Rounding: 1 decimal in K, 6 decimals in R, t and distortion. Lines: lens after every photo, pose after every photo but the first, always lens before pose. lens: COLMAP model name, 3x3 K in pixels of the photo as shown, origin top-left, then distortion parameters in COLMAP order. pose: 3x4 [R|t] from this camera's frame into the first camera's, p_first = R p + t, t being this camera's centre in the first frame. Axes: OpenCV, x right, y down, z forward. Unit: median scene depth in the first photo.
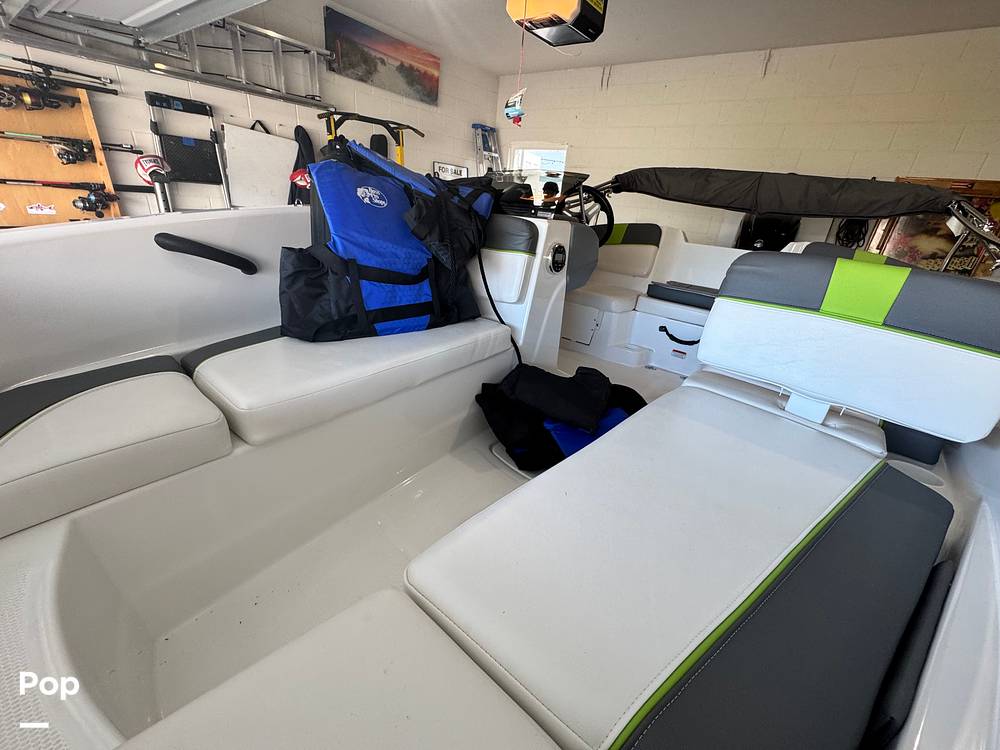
lens RADIAL K [[401.5, 0, 493.9], [0, 401.5, 374.8], [0, 0, 1]] dist [0.000312, 0.000273]
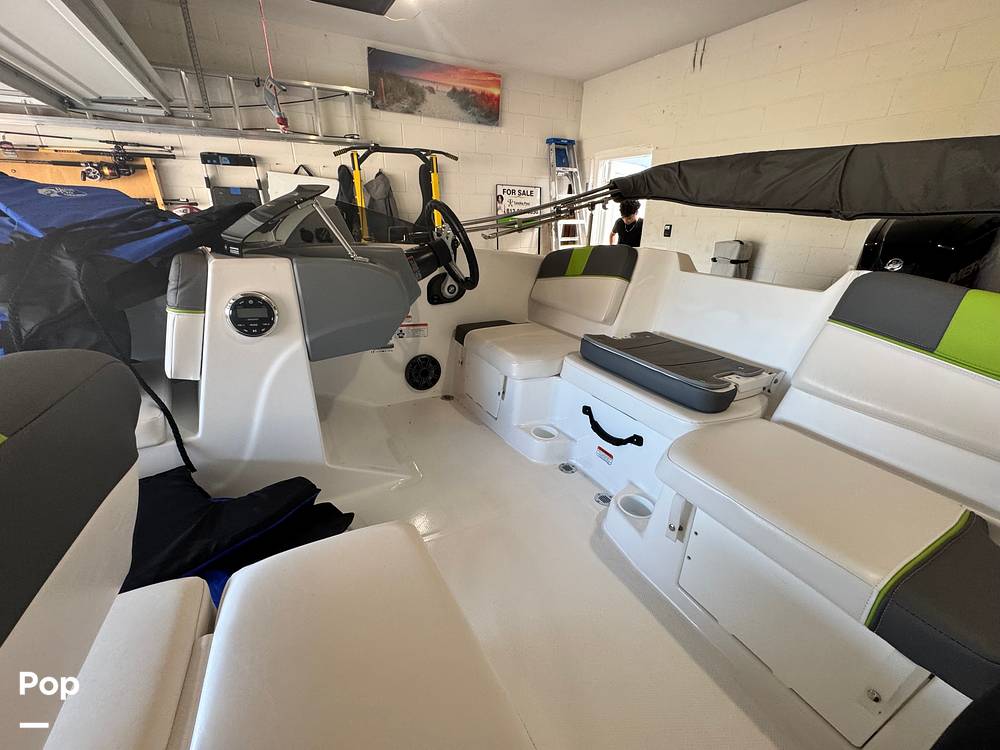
lens RADIAL K [[401.5, 0, 501.1], [0, 401.5, 373.8], [0, 0, 1]] dist [0.000312, 0.000273]
pose [[0.922410, 0.074352, -0.378988, 0.338427], [-0.093284, 0.995131, -0.031810, -0.088650], [0.374778, 0.064695, 0.924855, 0.231868]]
